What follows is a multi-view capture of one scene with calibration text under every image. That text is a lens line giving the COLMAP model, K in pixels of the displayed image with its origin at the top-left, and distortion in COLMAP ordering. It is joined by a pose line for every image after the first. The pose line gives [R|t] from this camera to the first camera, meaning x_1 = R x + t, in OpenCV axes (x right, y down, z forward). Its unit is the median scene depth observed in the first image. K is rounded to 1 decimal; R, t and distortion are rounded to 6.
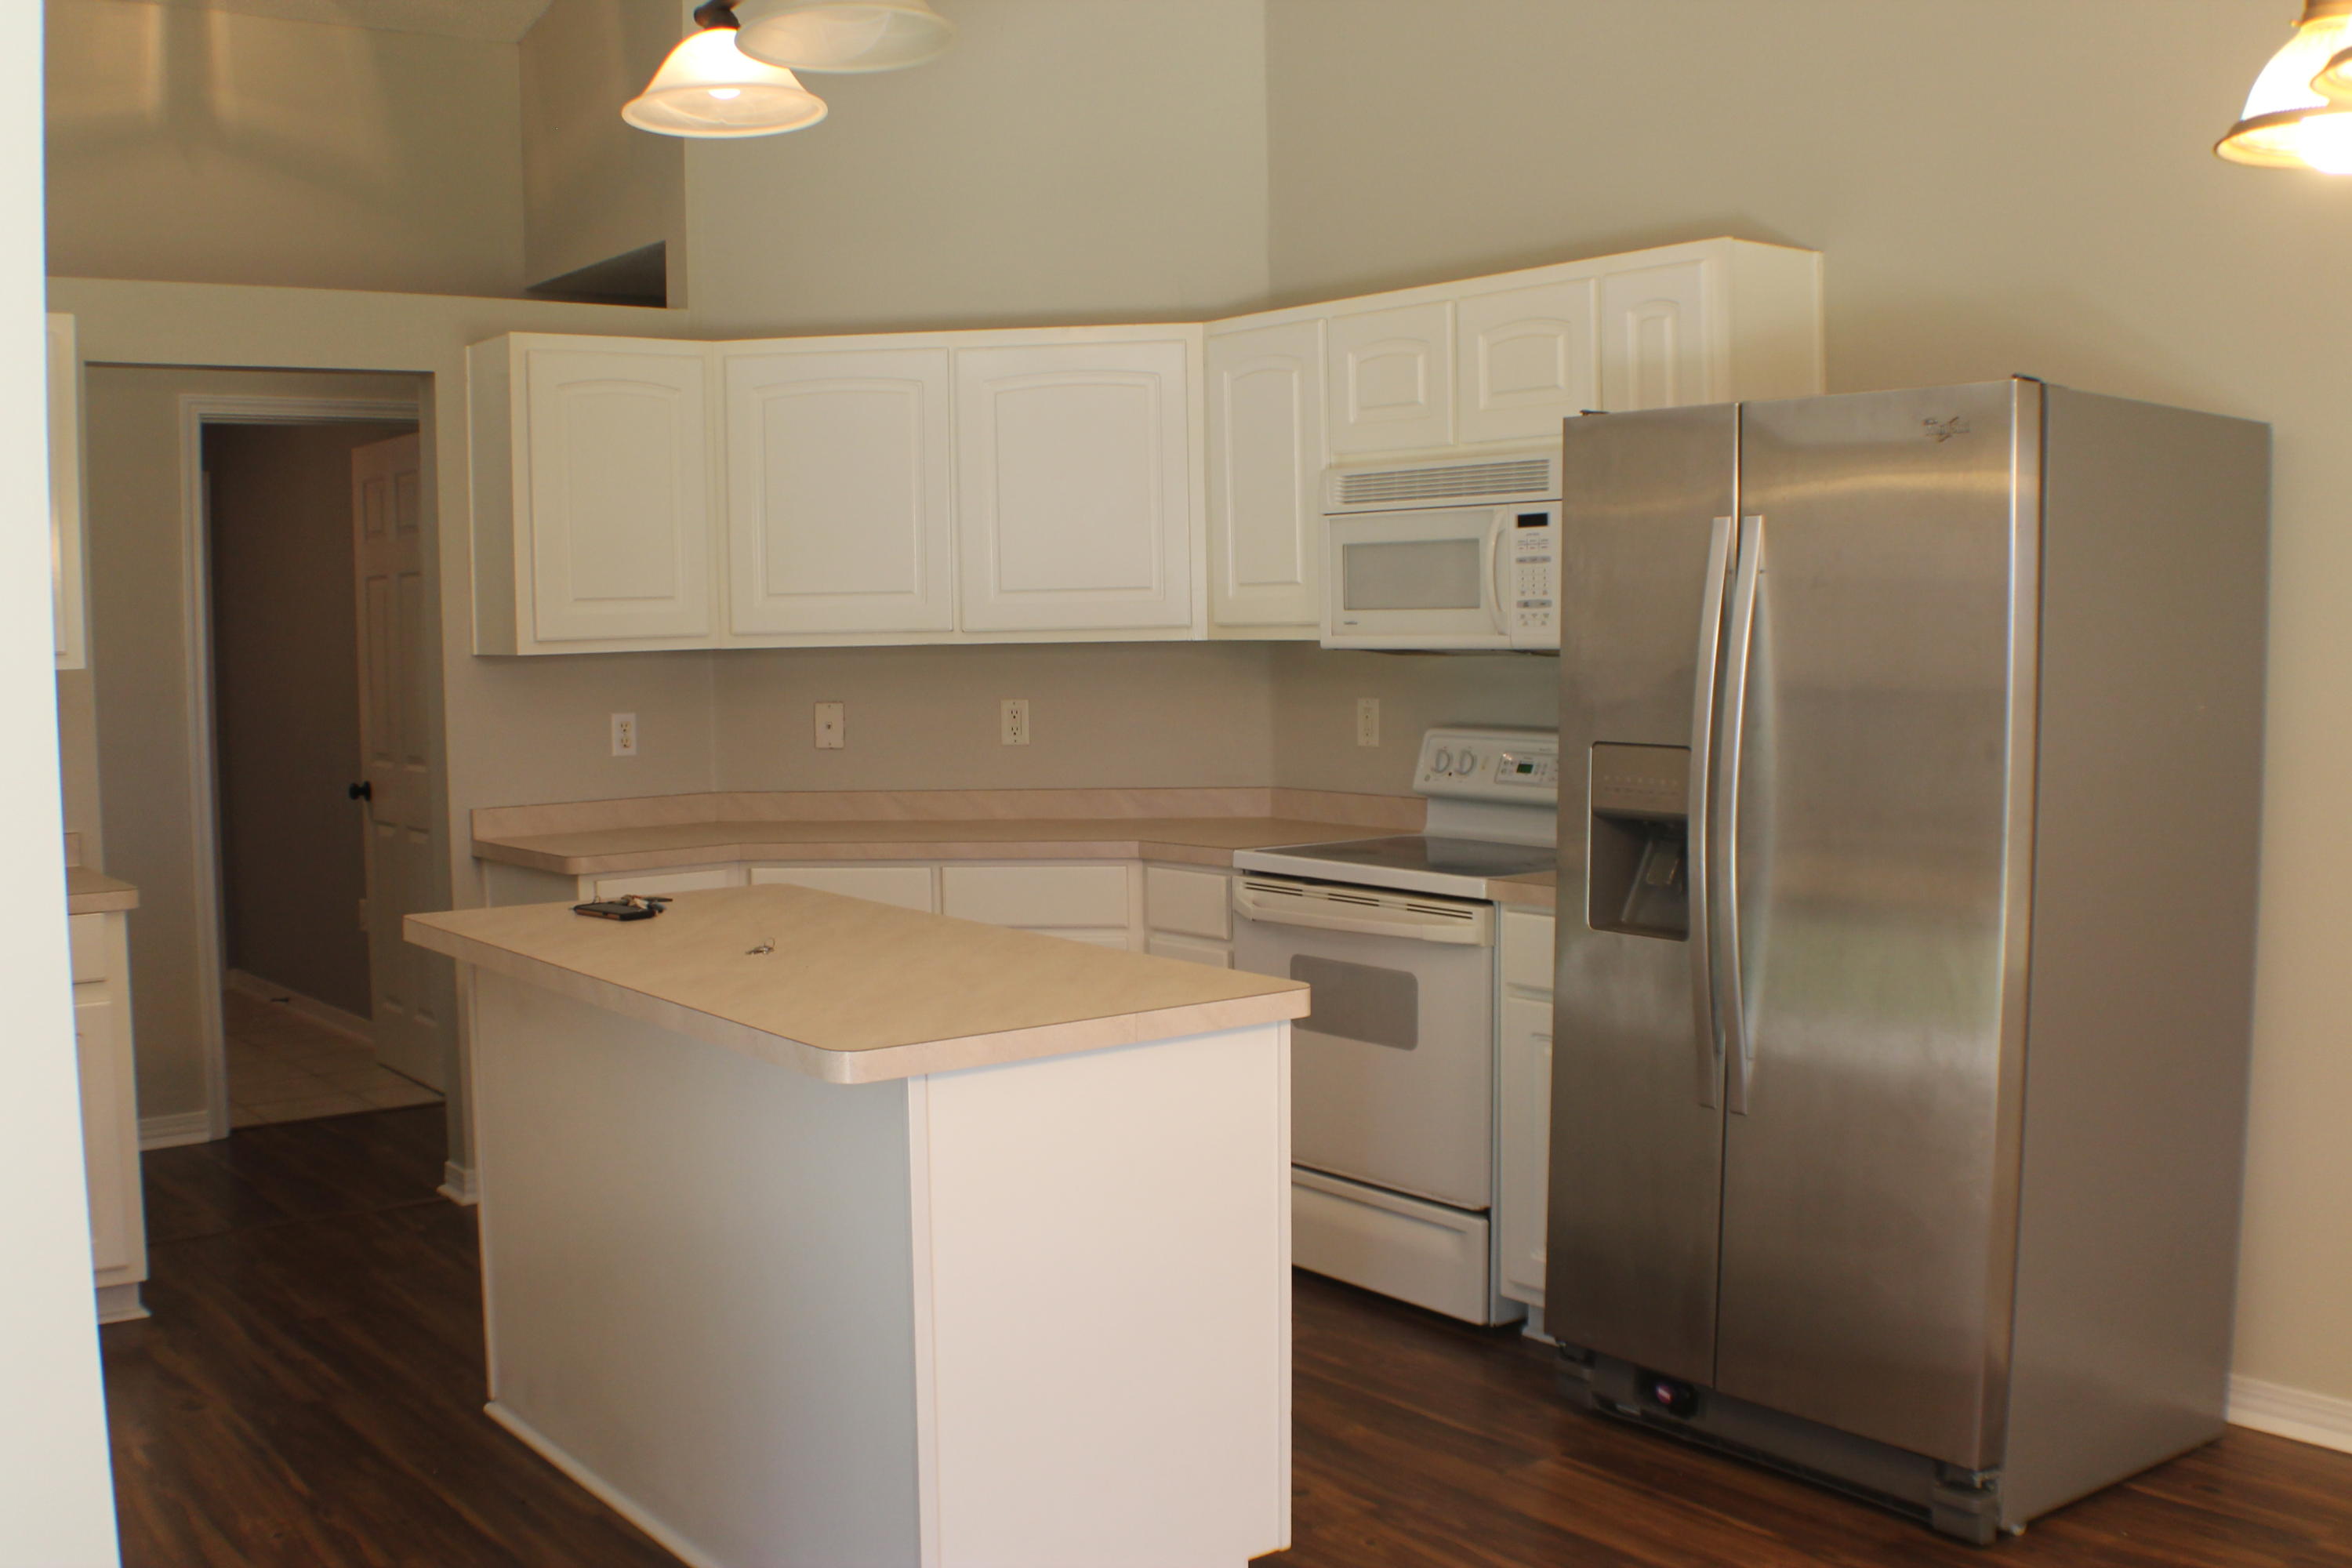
lens RADIAL K [[2328.0, 0, 1176.0], [0, 2328.0, 784.0], [0, 0, 1]] dist [-0.173150, 0.021536]
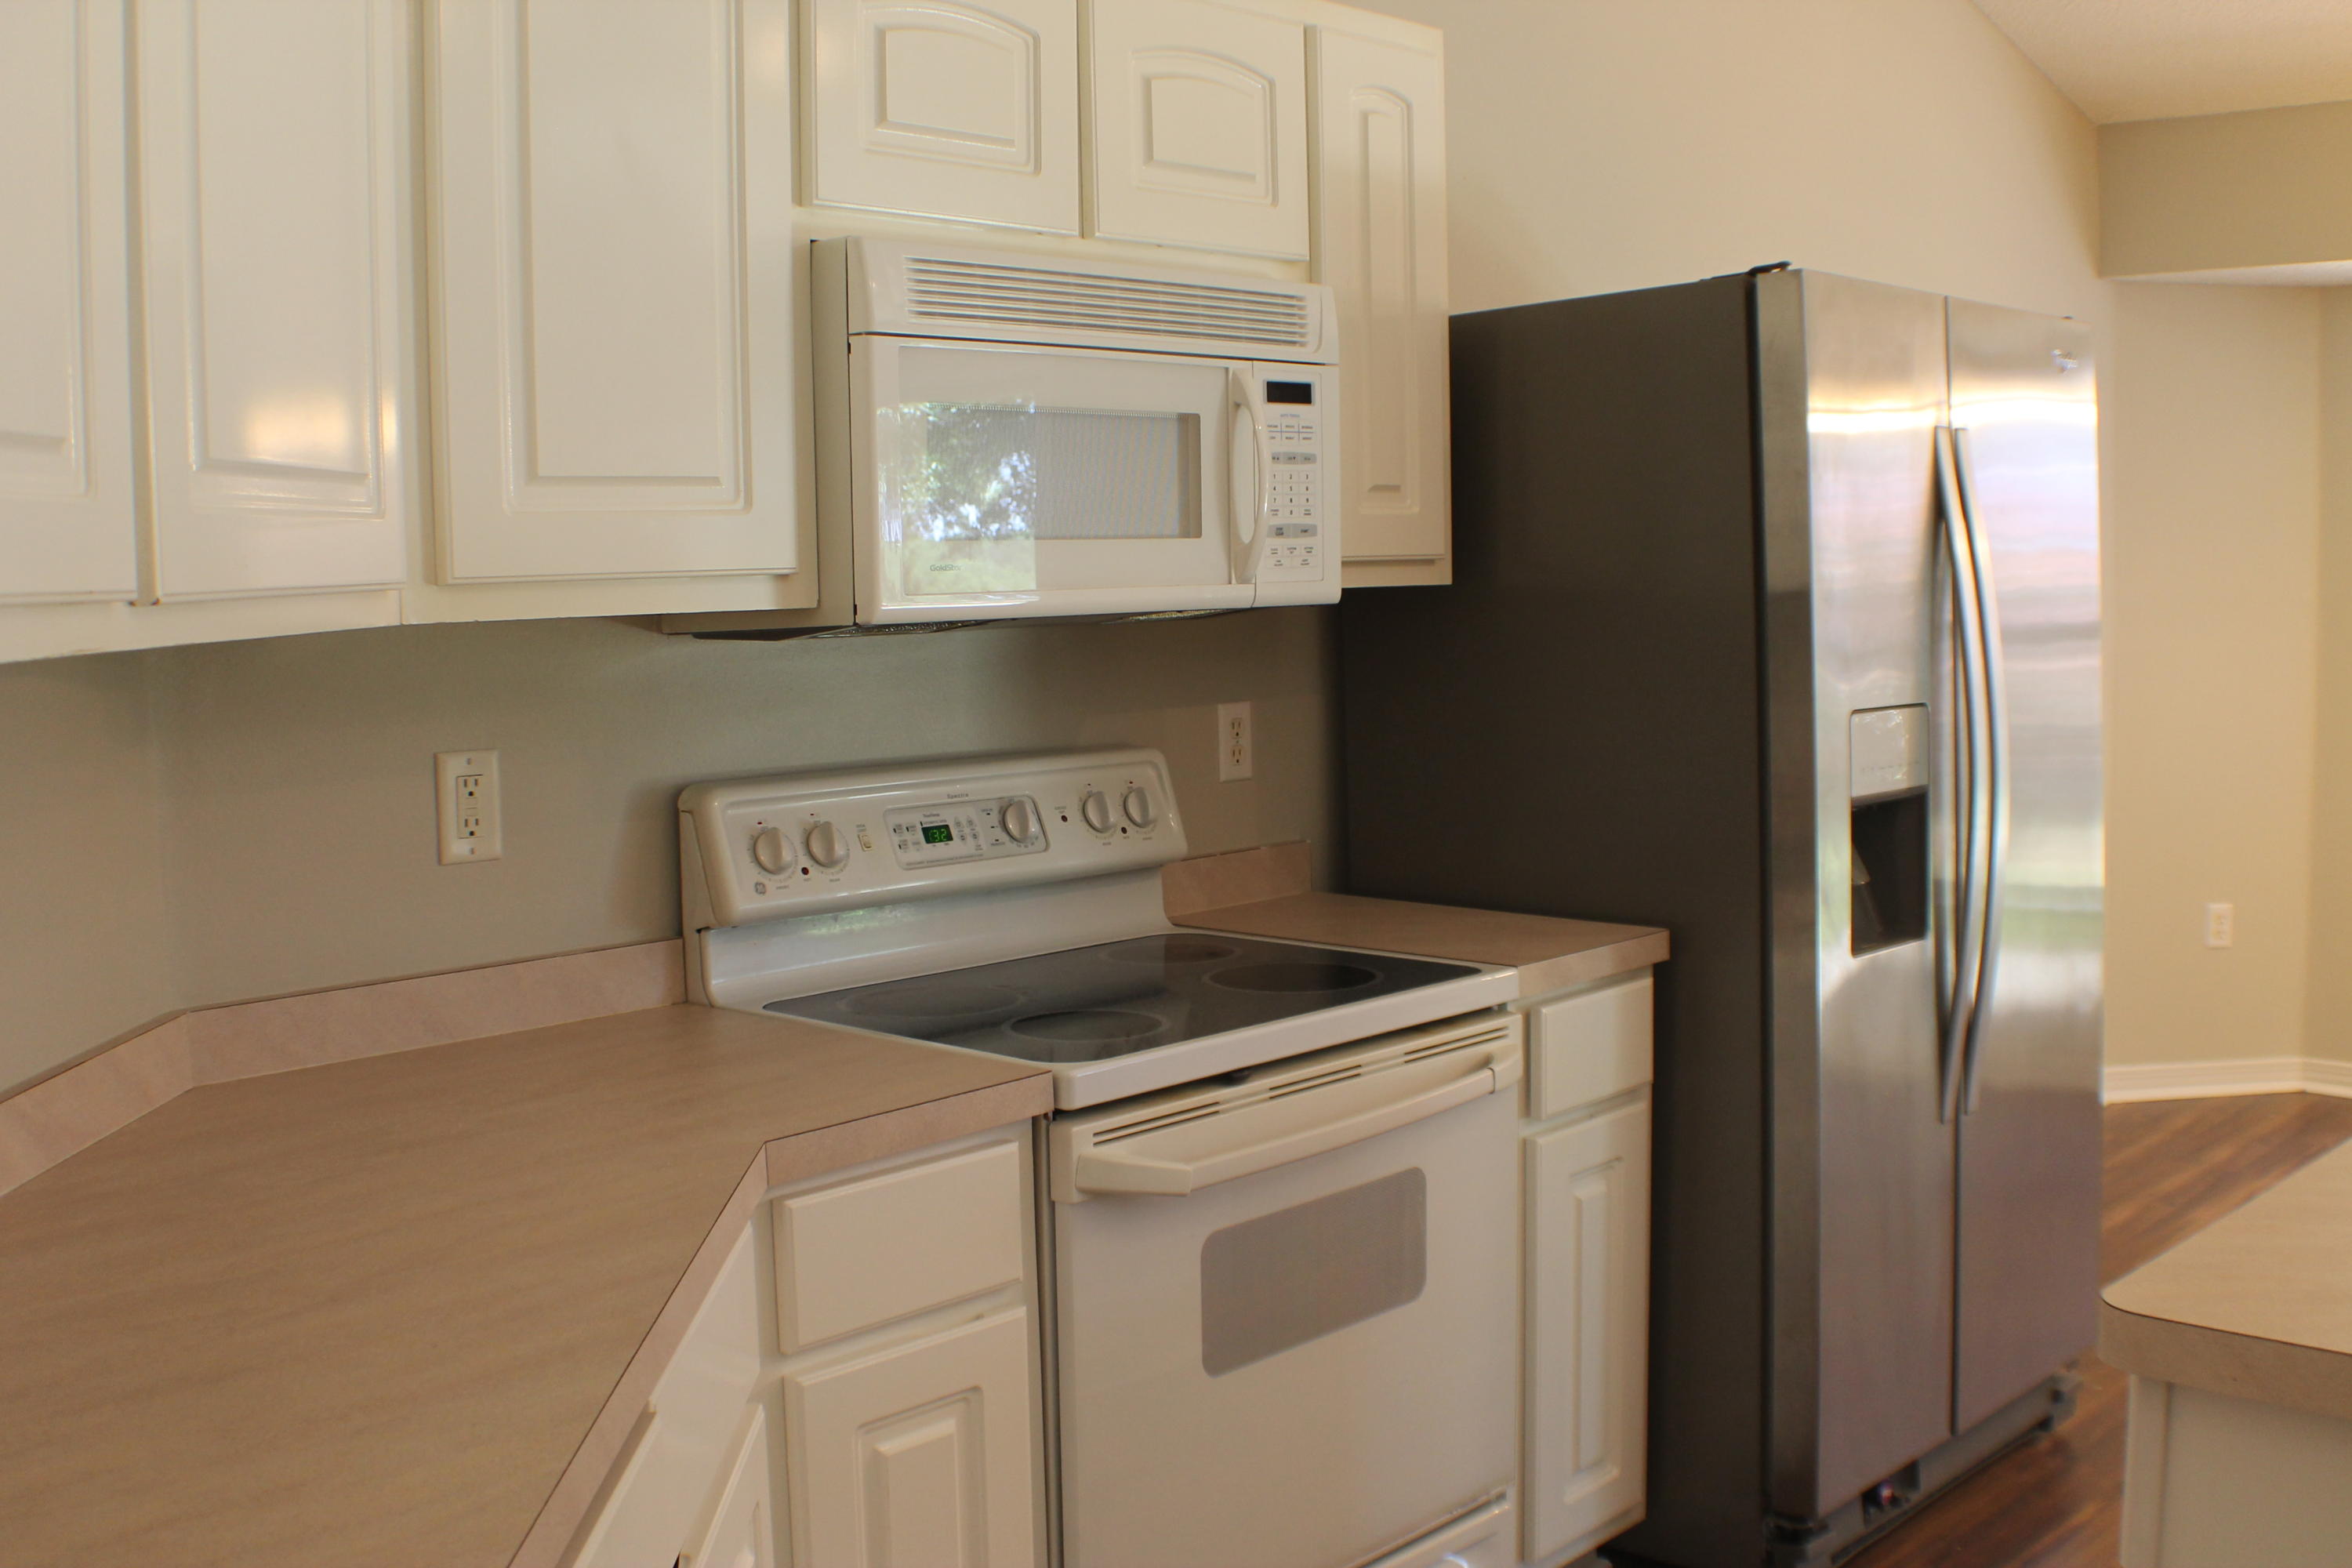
lens RADIAL K [[2328.0, 0, 1176.0], [0, 2328.0, 784.0], [0, 0, 1]] dist [-0.173150, 0.021536]
pose [[-0.150875, -0.074788, 0.985720, -0.442138], [0.092155, 0.991728, 0.089349, -0.068722], [-0.984248, 0.104319, -0.142735, 1.116329]]
